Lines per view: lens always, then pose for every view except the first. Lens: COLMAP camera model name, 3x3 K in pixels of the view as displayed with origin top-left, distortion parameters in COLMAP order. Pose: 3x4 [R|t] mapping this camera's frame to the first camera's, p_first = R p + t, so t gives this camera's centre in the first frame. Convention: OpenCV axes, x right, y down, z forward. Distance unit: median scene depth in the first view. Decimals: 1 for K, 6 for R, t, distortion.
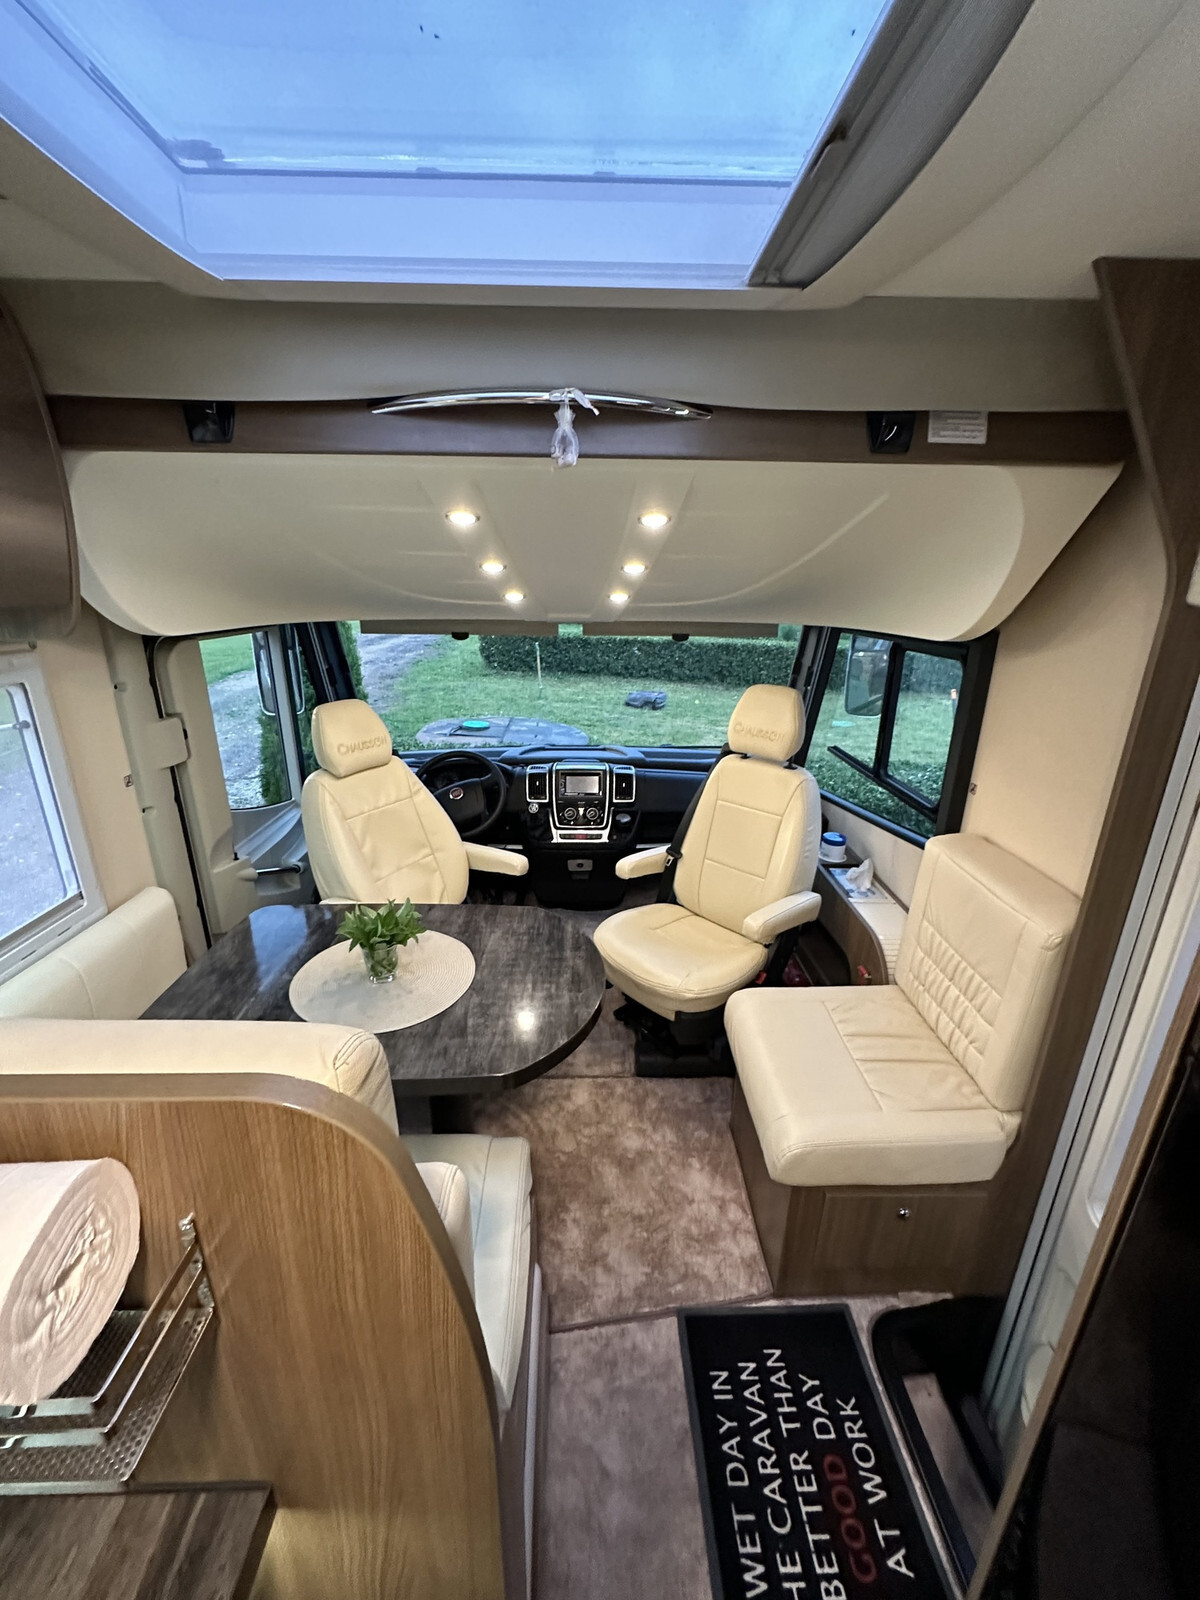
lens RADIAL K [[639.6, 0, 592.4], [0, 639.6, 796.6], [0, 0, 1]] dist [-0.004452, 0.000003]
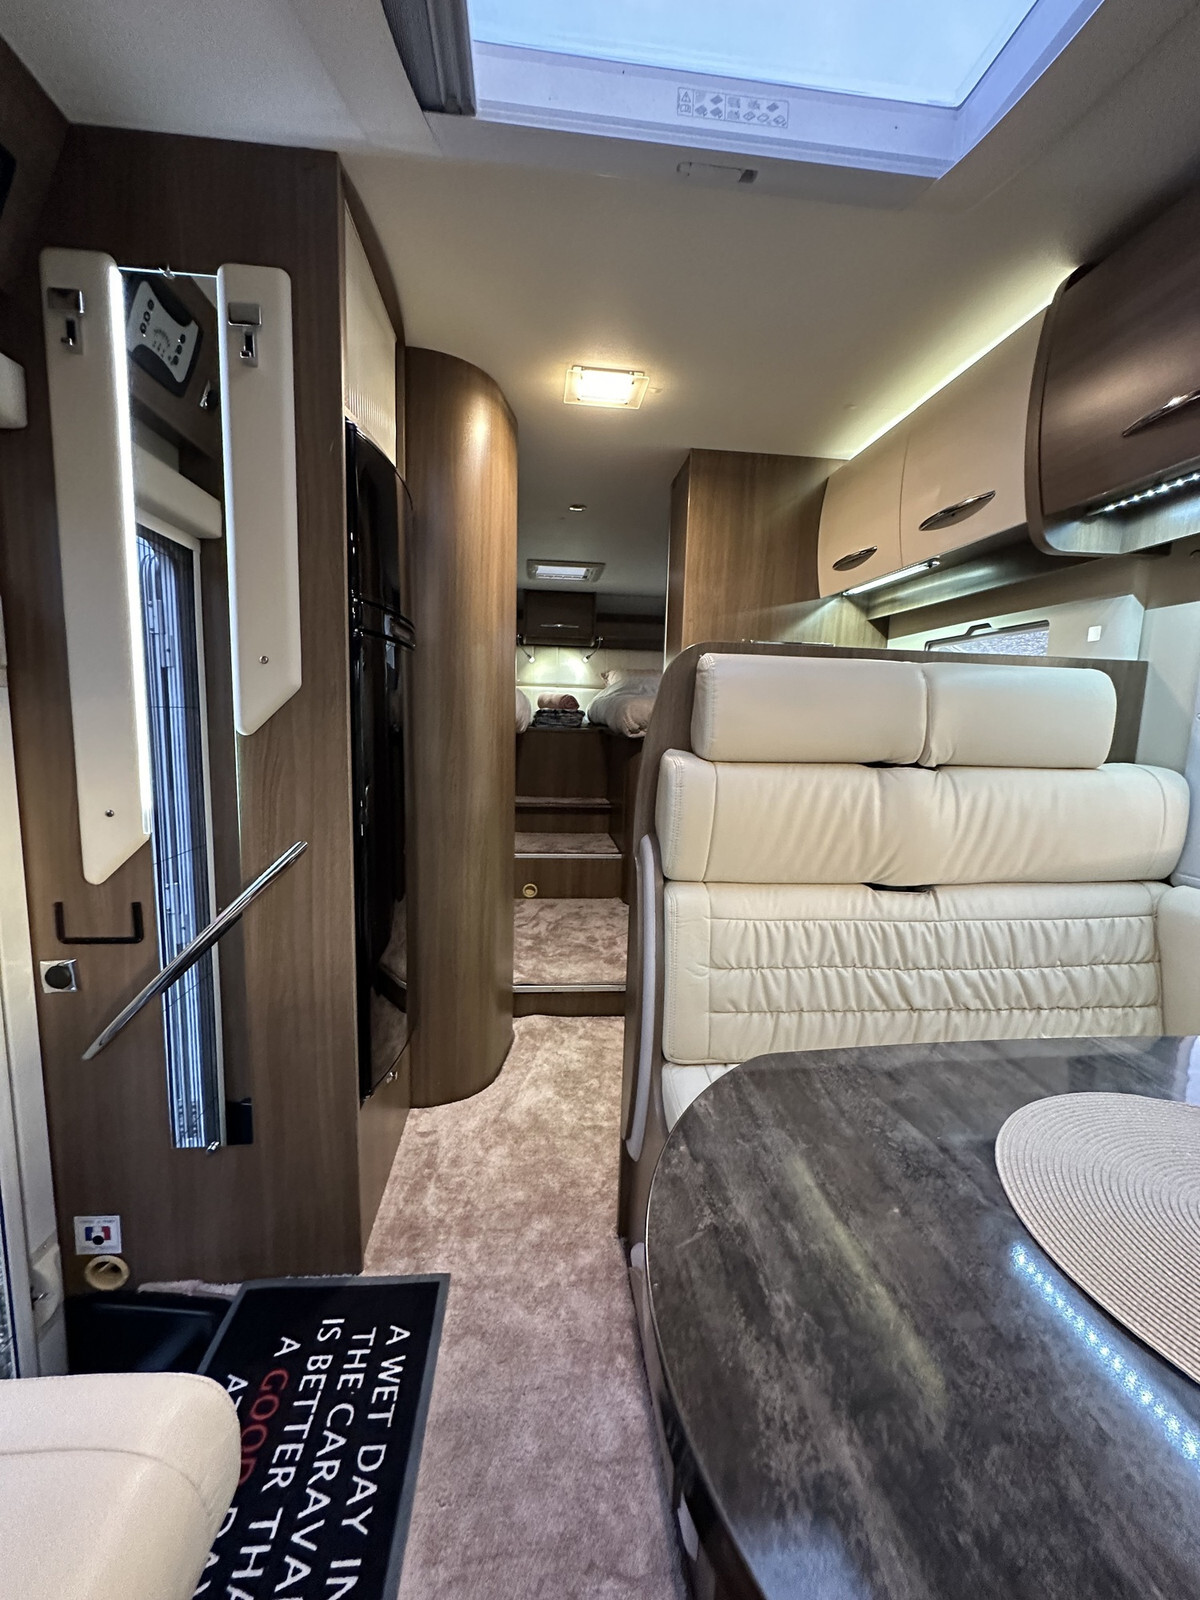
lens RADIAL K [[639.6, 0, 592.4], [0, 639.6, 796.6], [0, 0, 1]] dist [-0.004452, 0.000003]
pose [[-0.997166, -0.042421, -0.062125, 0.030826], [-0.064942, 0.902254, 0.426287, -0.054710], [0.037969, 0.429114, -0.902452, 1.356485]]
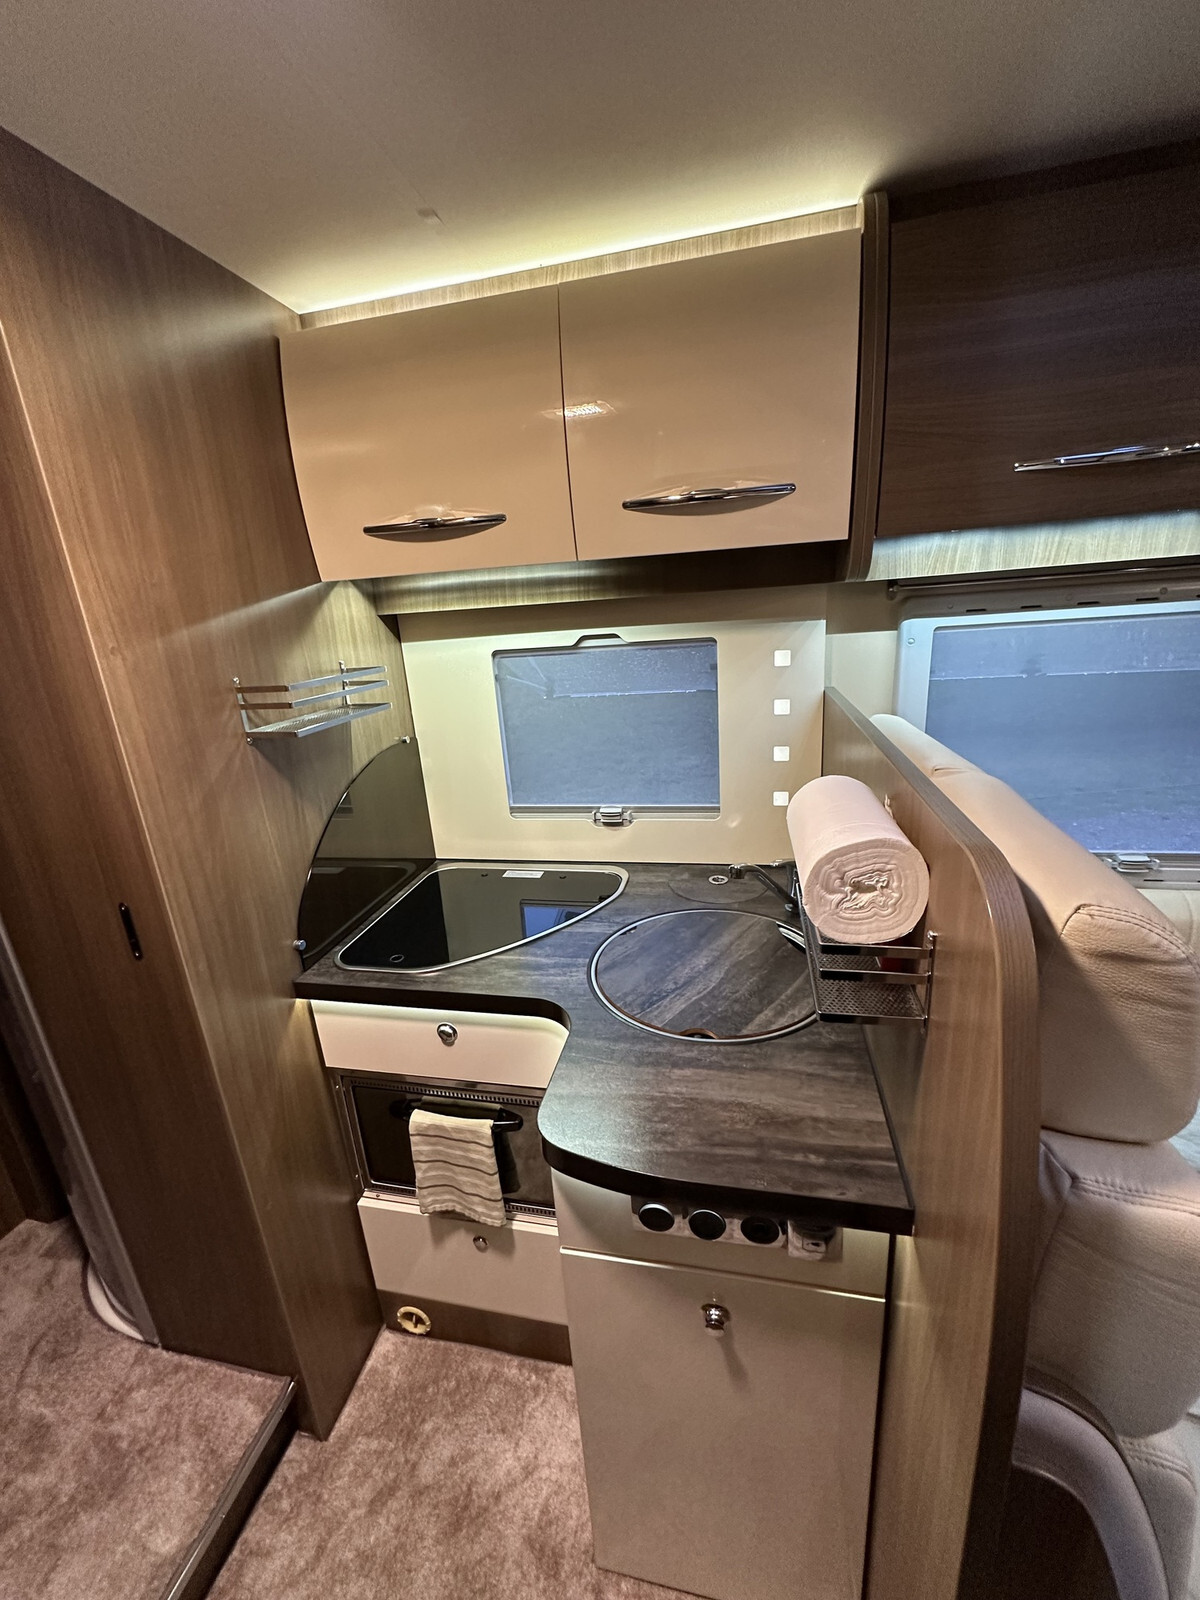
lens RADIAL K [[639.6, 0, 592.4], [0, 639.6, 796.6], [0, 0, 1]] dist [-0.004452, 0.000003]
pose [[-0.242967, 0.271186, -0.931357, 0.205539], [-0.235436, 0.914933, 0.327822, 0.049732], [0.941030, 0.298925, -0.158451, 0.149246]]
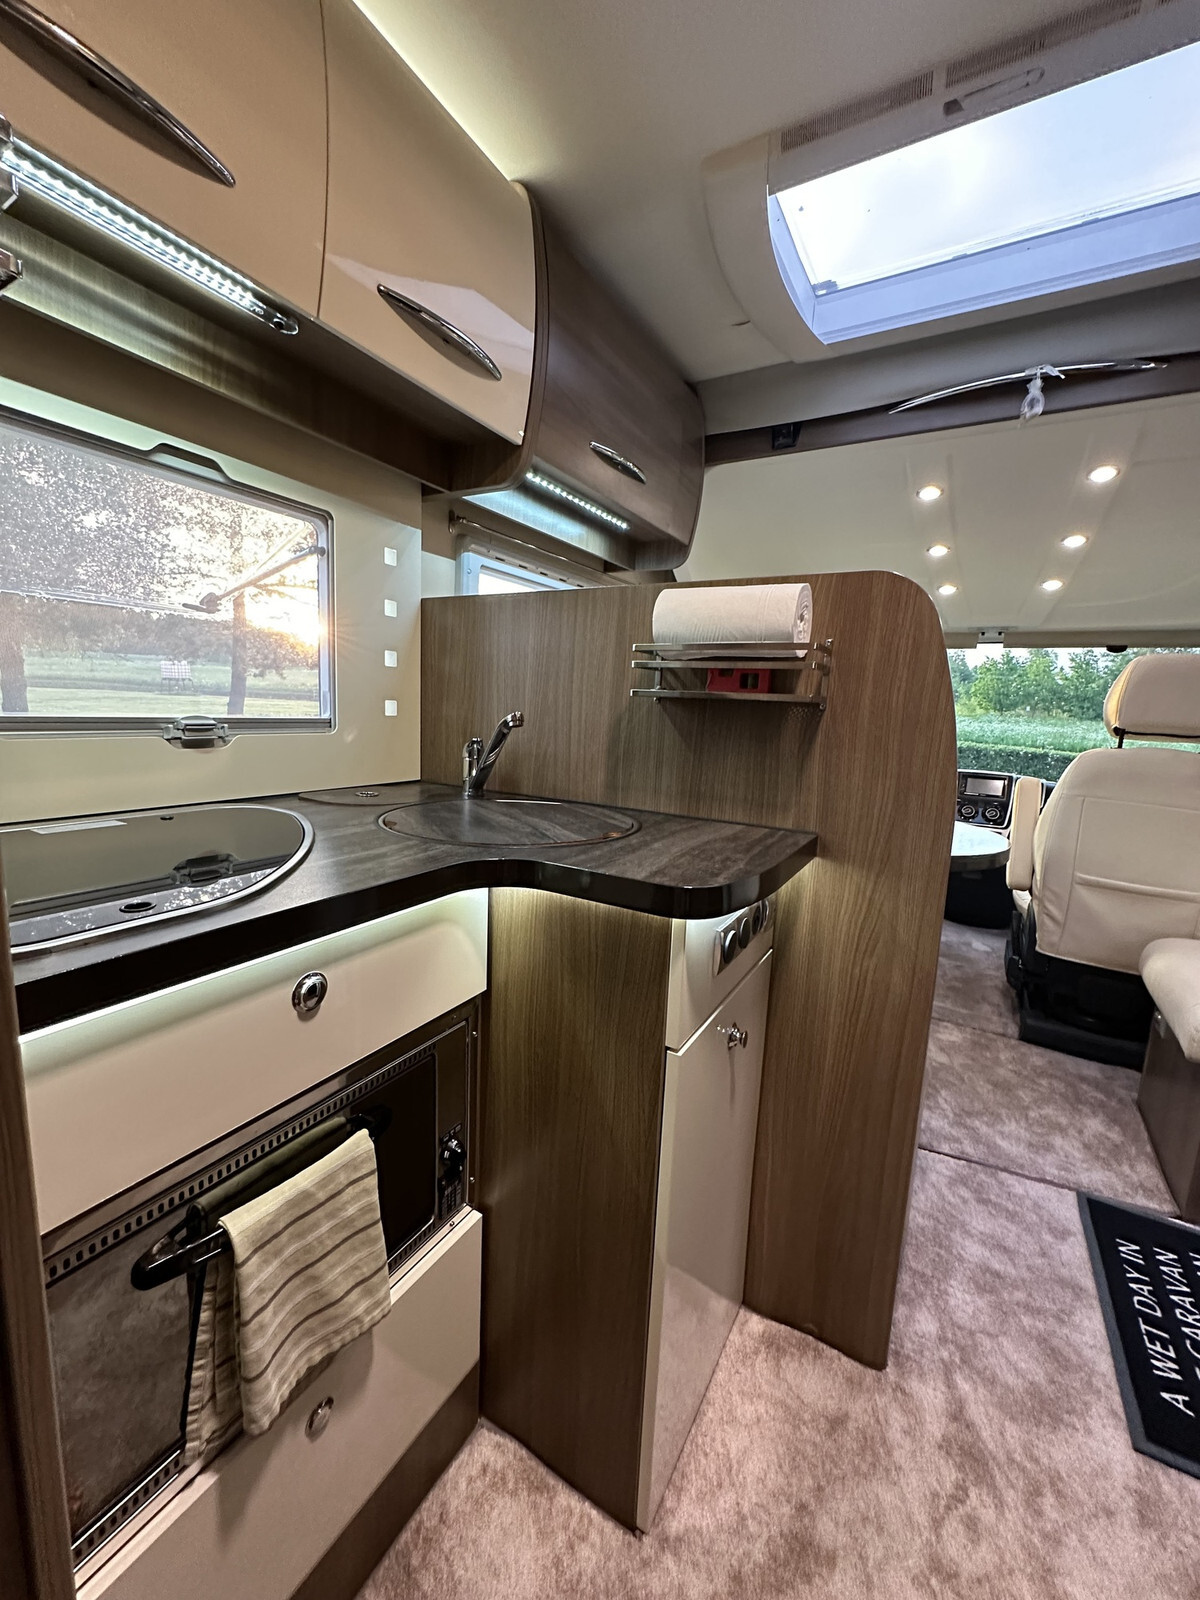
lens RADIAL K [[639.6, 0, 592.4], [0, 639.6, 796.6], [0, 0, 1]] dist [-0.004452, 0.000003]
pose [[0.850741, 0.091032, -0.517641, -0.067648], [-0.188933, 0.972021, -0.139570, 0.583947], [0.490453, 0.216538, 0.844137, -0.433896]]
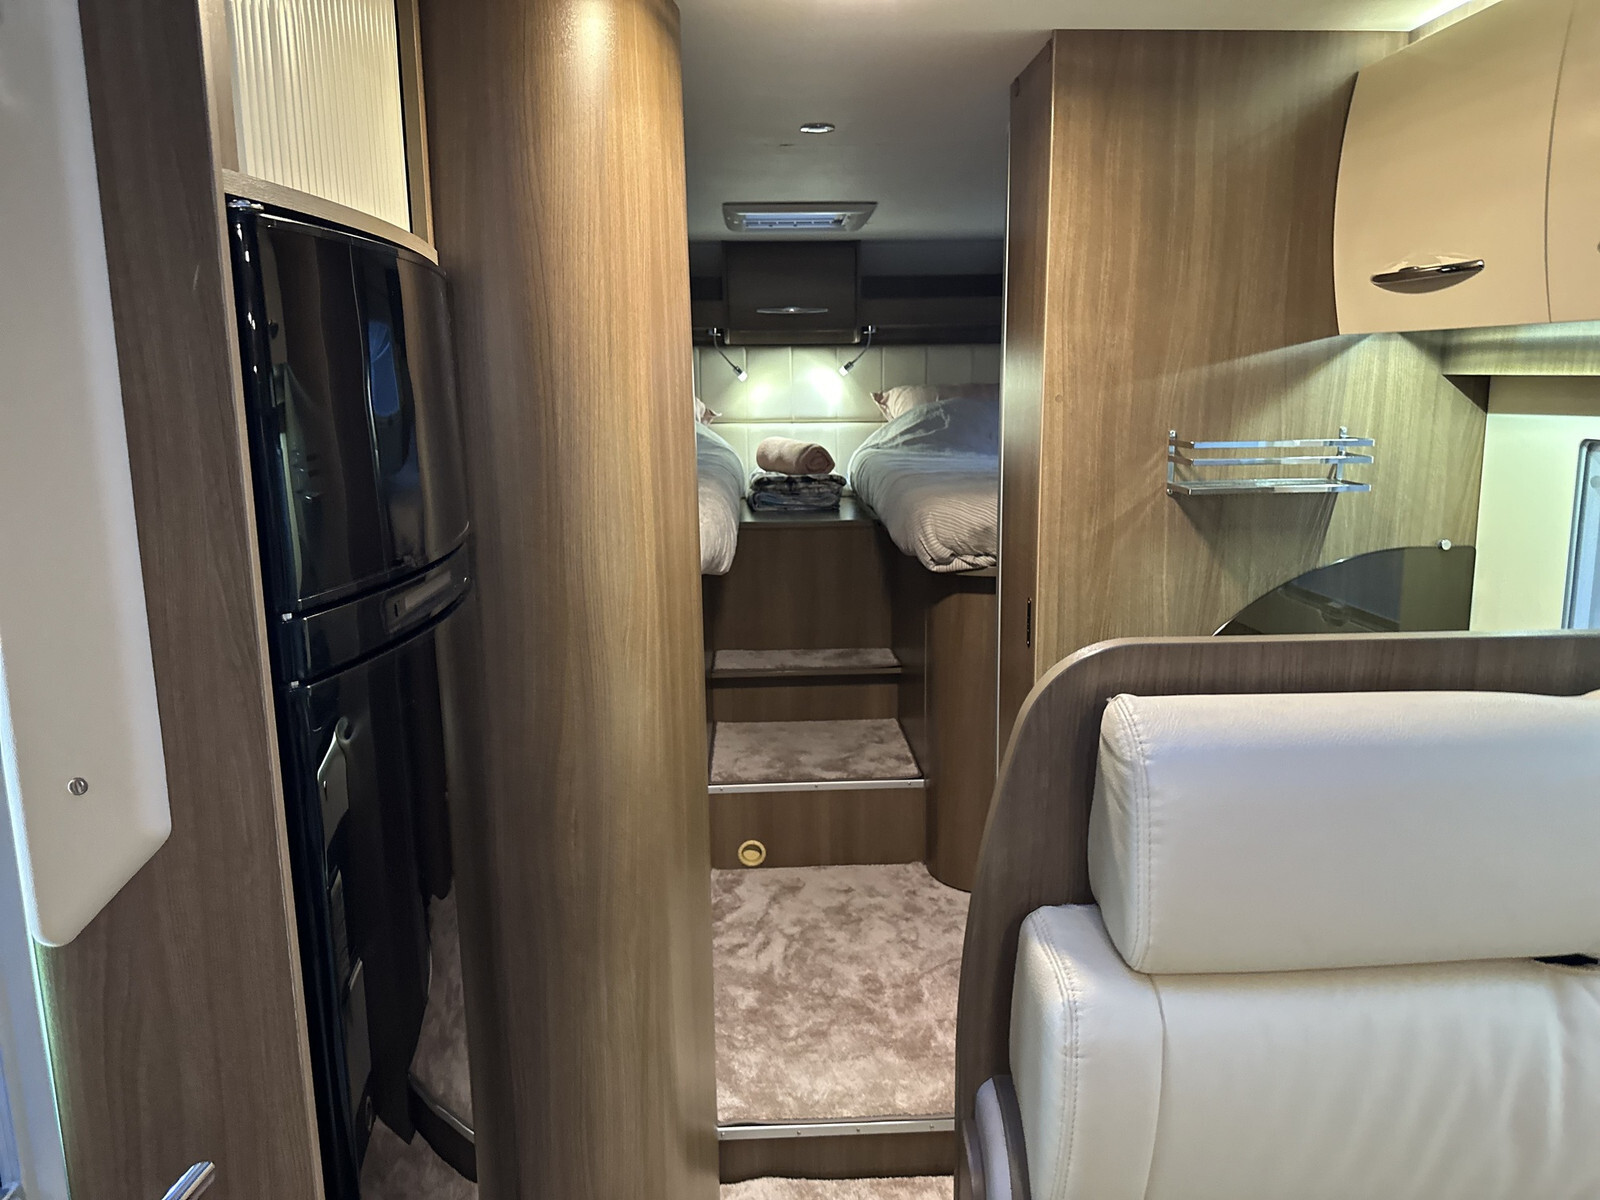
lens RADIAL K [[1127.8, 0, 800.0], [0, 1127.8, 600.0], [0, 0, 1]] dist [0.095427, -0.146194]
pose [[-0.999964, -0.007595, -0.003771, 0.014941], [-0.008473, 0.877711, 0.479116, -0.243167], [-0.000329, 0.479130, -0.877744, 0.997351]]
